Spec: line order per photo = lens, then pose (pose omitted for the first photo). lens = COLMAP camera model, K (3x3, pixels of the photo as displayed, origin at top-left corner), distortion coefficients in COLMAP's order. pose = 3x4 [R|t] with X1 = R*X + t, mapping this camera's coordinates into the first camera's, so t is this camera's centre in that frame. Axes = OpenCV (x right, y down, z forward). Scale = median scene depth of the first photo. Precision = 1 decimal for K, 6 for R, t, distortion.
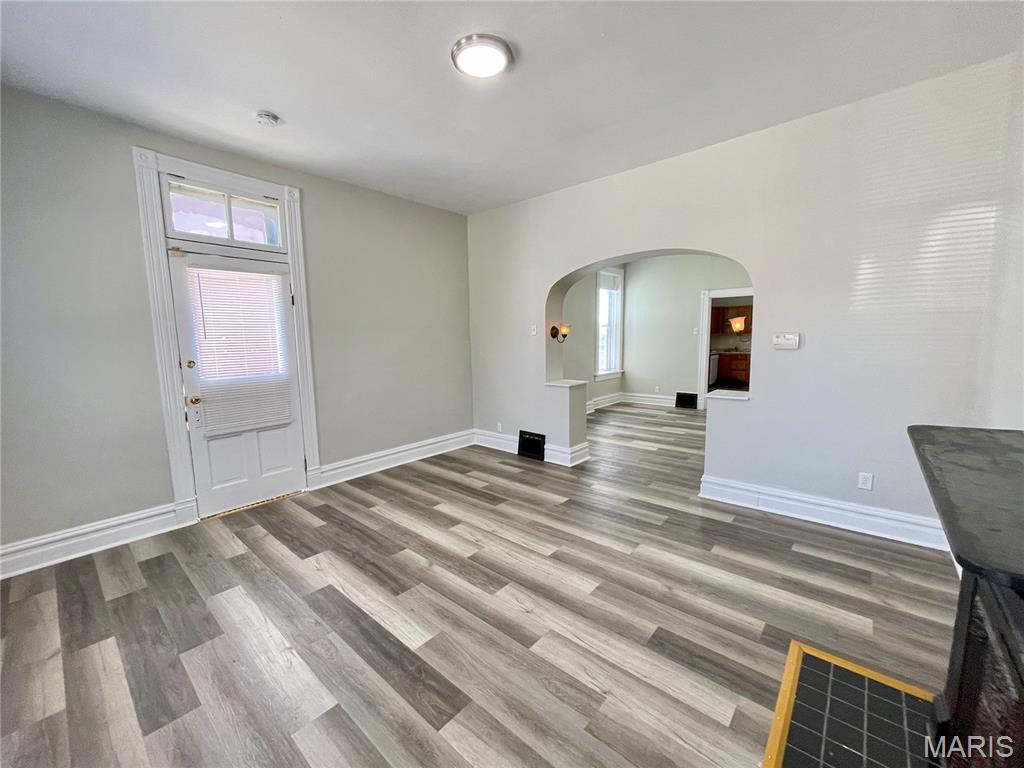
lens RADIAL K [[414.1, 0, 507.6], [0, 414.1, 387.2], [0, 0, 1]] dist [-0.001276, 0.000997]
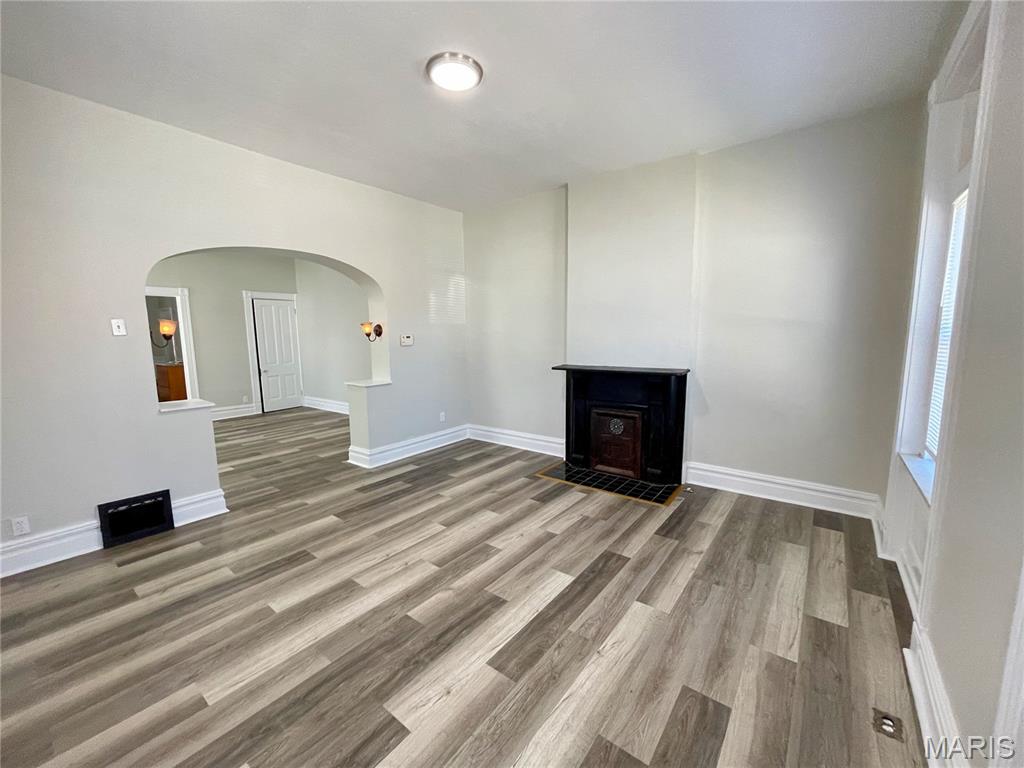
lens RADIAL K [[414.1, 0, 509.7], [0, 414.1, 386.9], [0, 0, 1]] dist [-0.001276, 0.000997]
pose [[-0.057940, -0.113323, 0.991867, -0.973418], [0.135527, 0.983446, 0.120278, -0.082241], [-0.989078, 0.141394, -0.041622, 0.806247]]
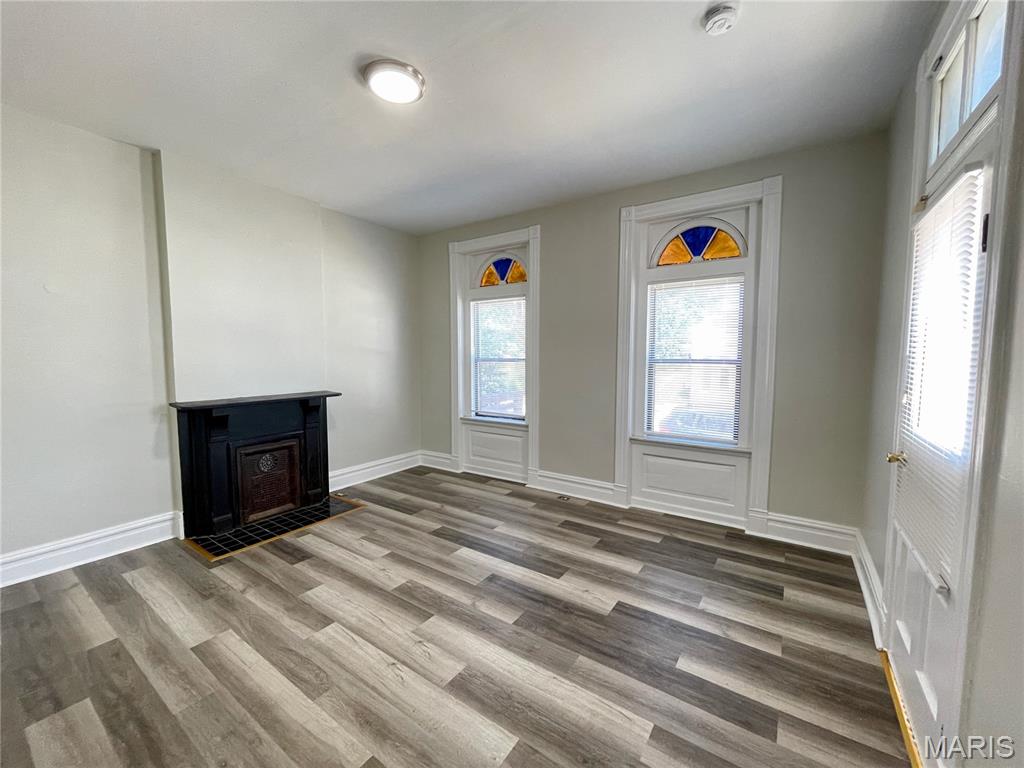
lens RADIAL K [[414.1, 0, 505.6], [0, 414.1, 385.5], [0, 0, 1]] dist [-0.001276, 0.000997]
pose [[-0.994539, 0.025988, -0.101080, -0.167339], [0.005306, 0.979838, 0.199721, -0.216923], [0.104233, 0.198094, -0.974625, 1.714935]]
